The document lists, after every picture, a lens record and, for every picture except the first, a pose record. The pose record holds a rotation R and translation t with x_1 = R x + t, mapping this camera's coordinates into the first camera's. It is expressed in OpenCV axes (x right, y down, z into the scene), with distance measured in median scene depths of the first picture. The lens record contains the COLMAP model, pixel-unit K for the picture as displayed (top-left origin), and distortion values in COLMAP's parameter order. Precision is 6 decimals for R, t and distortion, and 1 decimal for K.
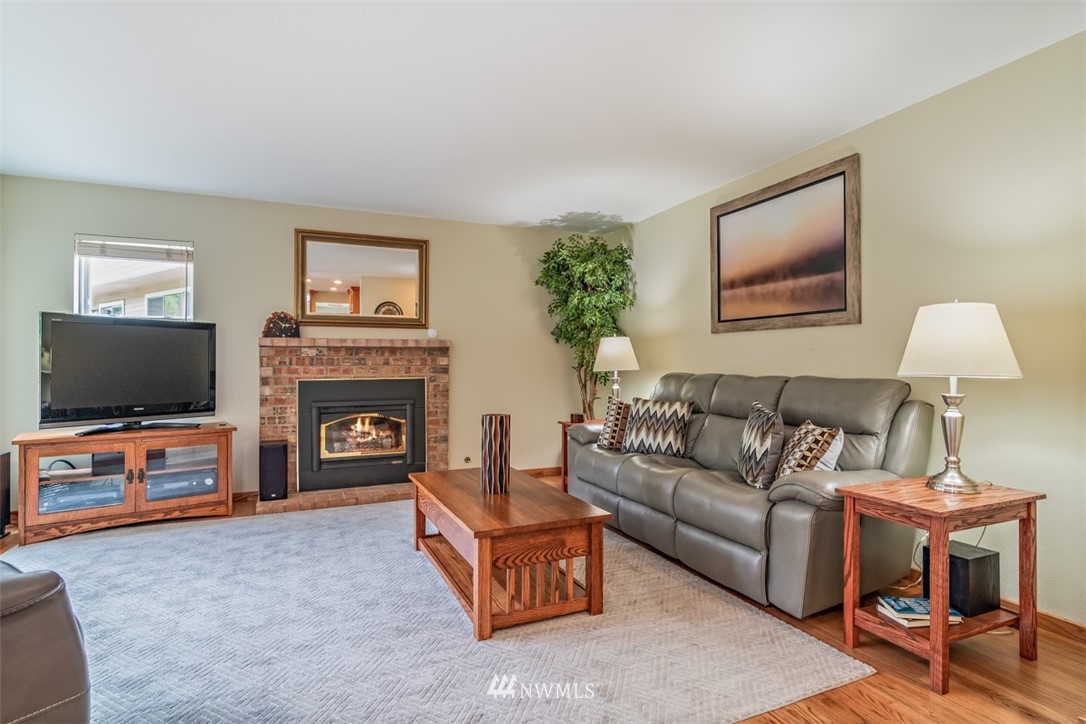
lens RADIAL K [[548.0, 0, 545.2], [0, 548.0, 360.5], [0, 0, 1]] dist [-0.008581, 0.002796]
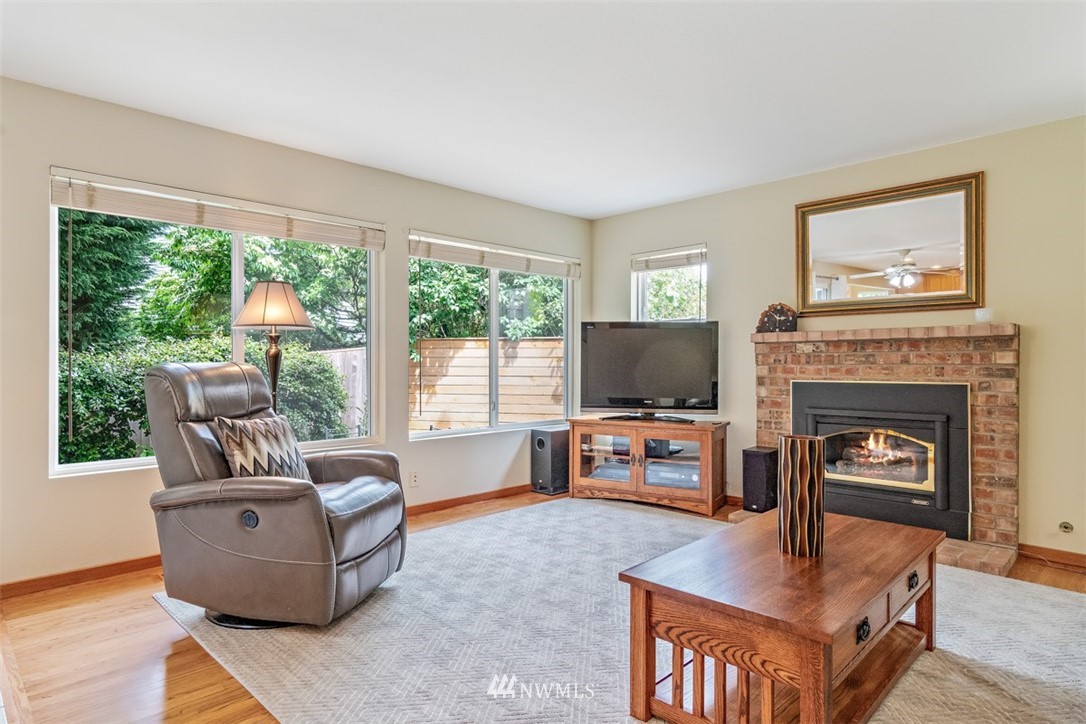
lens RADIAL K [[624.2, 0, 533.8], [0, 624.2, 358.7], [0, 0, 1]] dist [0.001326, -0.002016]
pose [[0.357223, -0.005469, -0.934003, 0.319733], [0.002390, 0.999985, -0.004942, 0.004649], [0.934016, -0.000467, 0.357231, 0.268757]]
